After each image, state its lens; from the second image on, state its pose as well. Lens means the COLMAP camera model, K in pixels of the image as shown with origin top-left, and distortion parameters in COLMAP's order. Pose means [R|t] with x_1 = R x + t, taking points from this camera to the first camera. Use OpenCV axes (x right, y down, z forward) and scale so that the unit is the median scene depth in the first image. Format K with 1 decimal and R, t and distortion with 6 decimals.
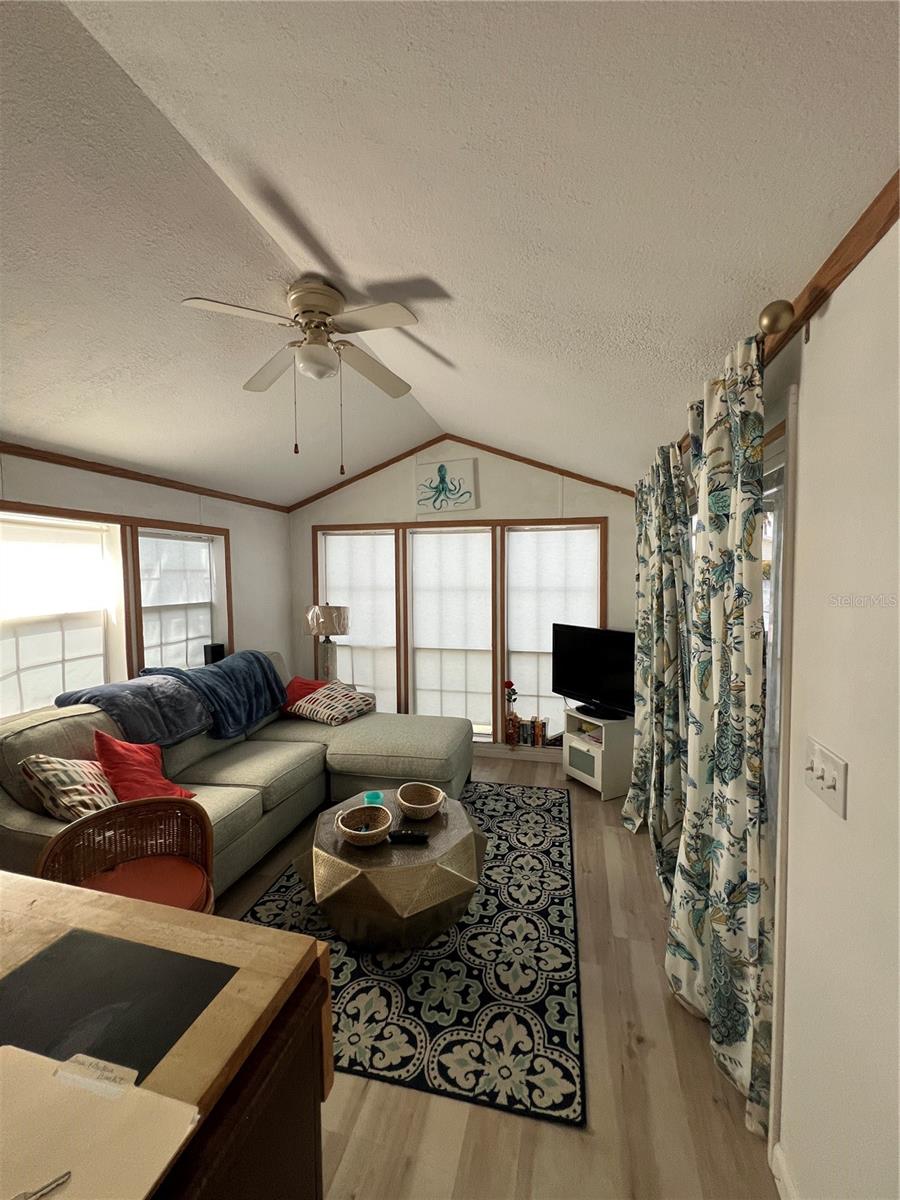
lens RADIAL K [[479.7, 0, 452.2], [0, 479.7, 597.9], [0, 0, 1]] dist [-0.001754, -0.000323]
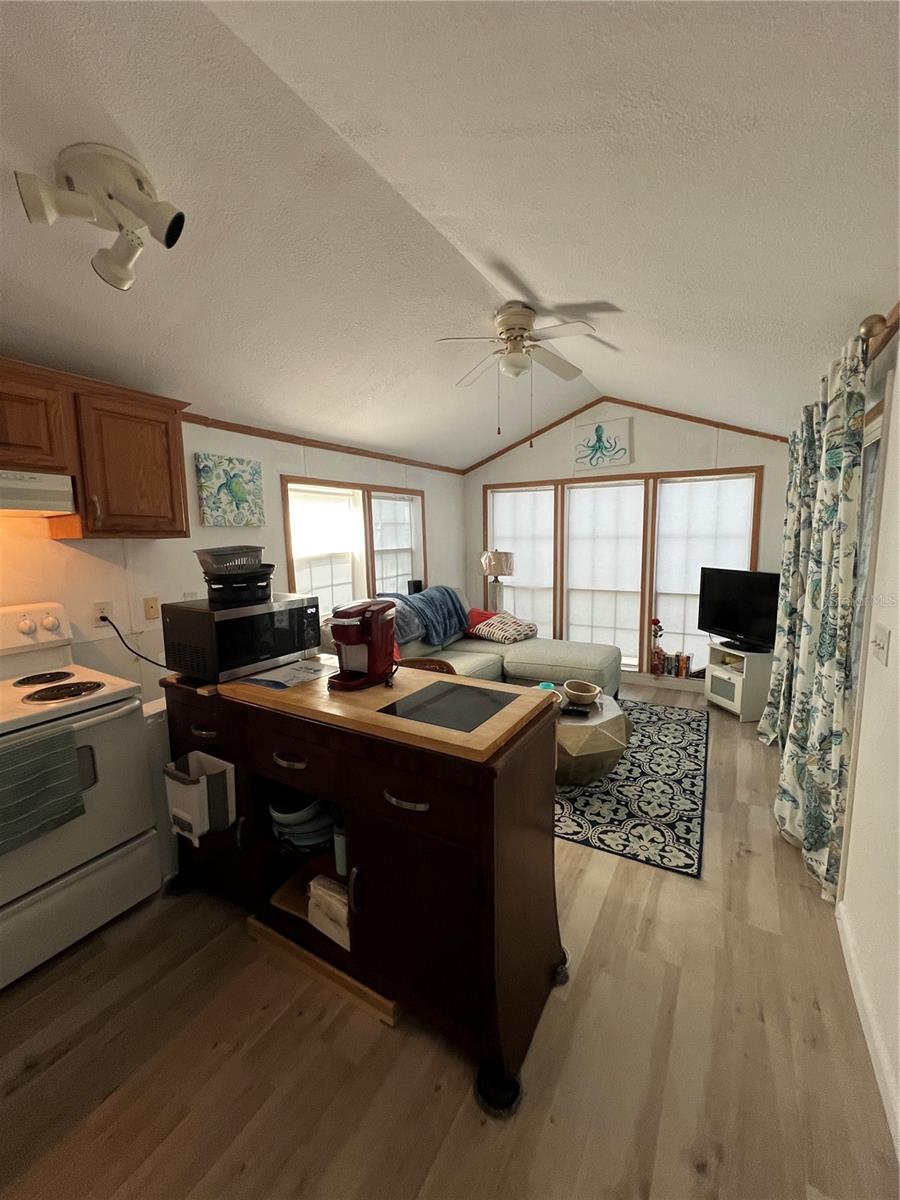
lens RADIAL K [[479.7, 0, 450.6], [0, 479.7, 598.4], [0, 0, 1]] dist [-0.001754, -0.000323]
pose [[0.958436, 0.026958, -0.284031, -0.048598], [-0.000731, 0.995755, 0.092045, 0.044171], [0.285306, -0.088012, 0.954387, -0.400347]]
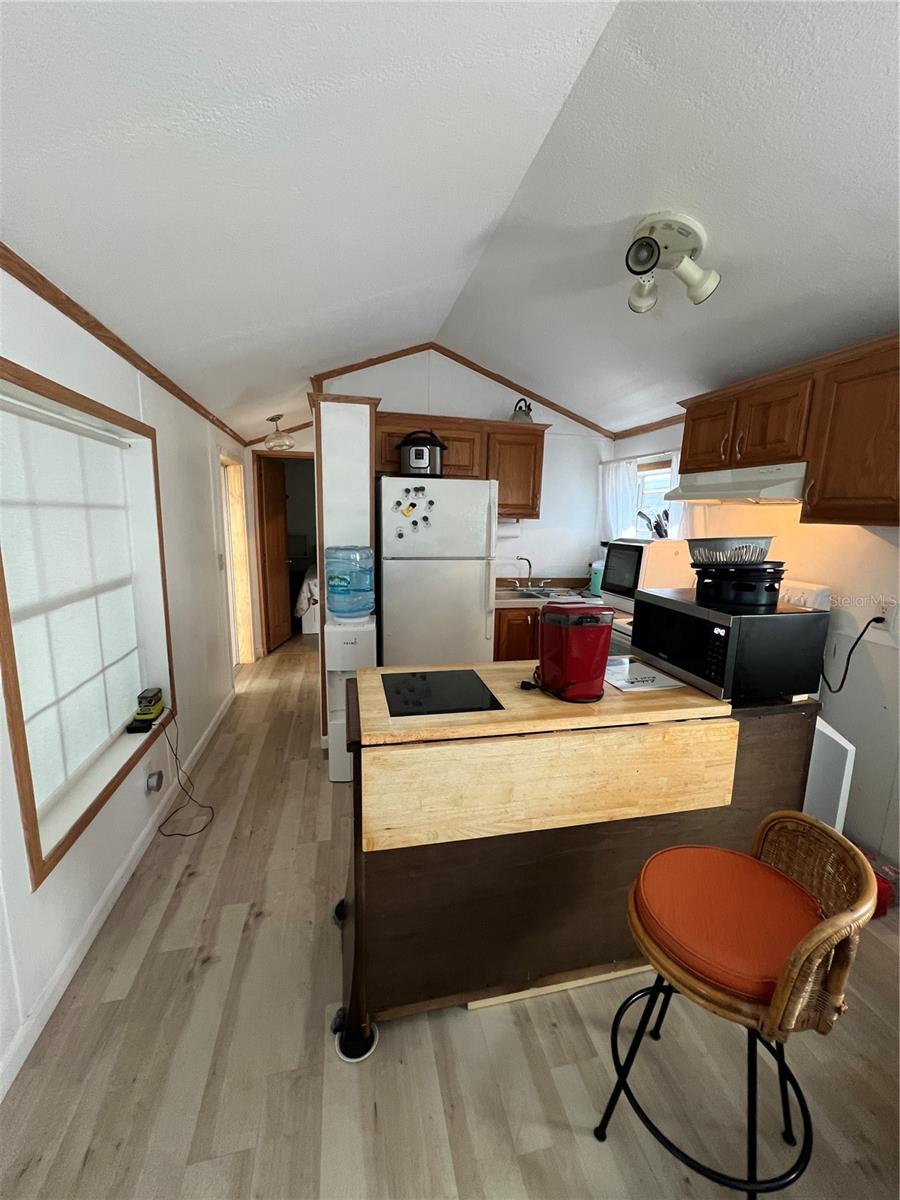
lens RADIAL K [[479.7, 0, 452.0], [0, 479.7, 599.6], [0, 0, 1]] dist [-0.001754, -0.000323]
pose [[-0.891054, 0.063597, -0.449419, 0.104372], [-0.035753, 0.977225, 0.209174, -0.051315], [0.452486, 0.202454, -0.868486, 1.721021]]
